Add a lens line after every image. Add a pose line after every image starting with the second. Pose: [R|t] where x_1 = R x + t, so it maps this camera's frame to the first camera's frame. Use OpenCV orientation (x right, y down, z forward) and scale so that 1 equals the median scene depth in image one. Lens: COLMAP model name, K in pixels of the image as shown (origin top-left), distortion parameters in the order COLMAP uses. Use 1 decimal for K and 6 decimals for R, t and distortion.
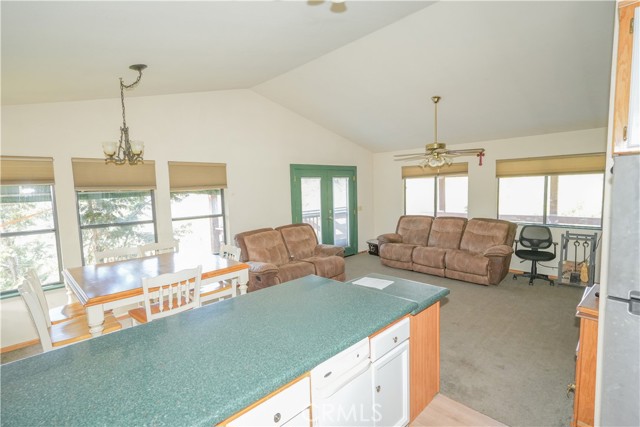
lens RADIAL K [[301.6, 0, 323.0], [0, 301.6, 212.3], [0, 0, 1]] dist [0.000033, 0.000454]
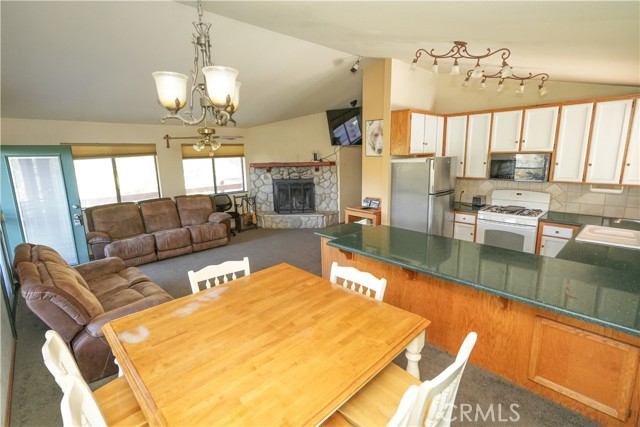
lens RADIAL K [[301.6, 0, 323.0], [0, 301.6, 212.3], [0, 0, 1]] dist [0.000033, 0.000454]
pose [[0.019446, -0.160512, 0.986842, -0.615198], [0.122640, 0.979958, 0.156976, -0.033725], [-0.992261, 0.117974, 0.038741, 0.483877]]
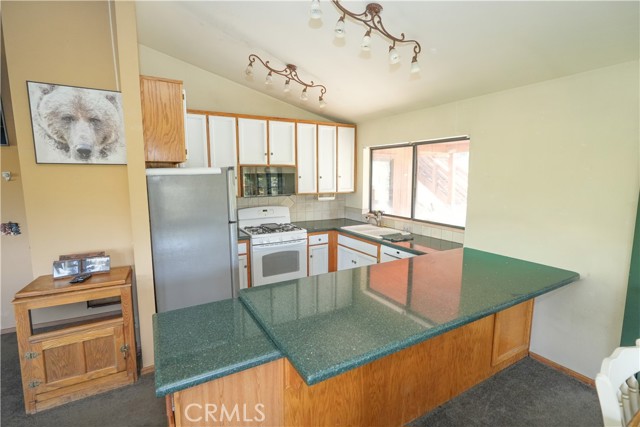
lens RADIAL K [[304.5, 0, 321.9], [0, 304.5, 212.7], [0, 0, 1]] dist [-0.000693, 0.000062]
pose [[-0.965004, 0.007082, 0.262139, -0.013959], [0.065659, 0.974319, 0.215386, -0.040947], [-0.253881, 0.225060, -0.940687, 0.713499]]
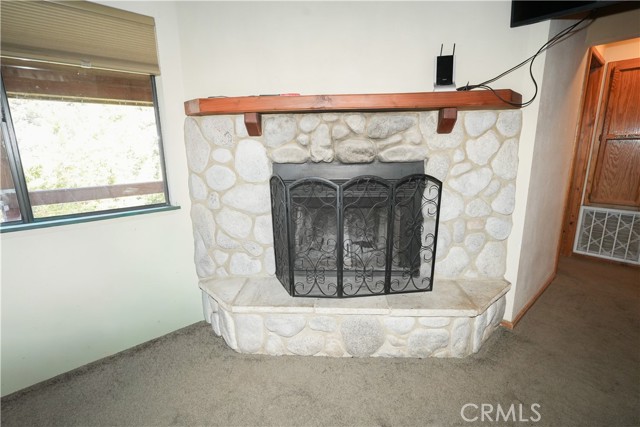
lens RADIAL K [[301.6, 0, 323.0], [0, 301.6, 212.3], [0, 0, 1]] dist [0.000033, 0.000454]
pose [[0.061555, -0.174153, 0.982793, 0.575070], [0.118394, 0.978982, 0.166063, 0.019568], [-0.991057, 0.106135, 0.080880, 0.692658]]
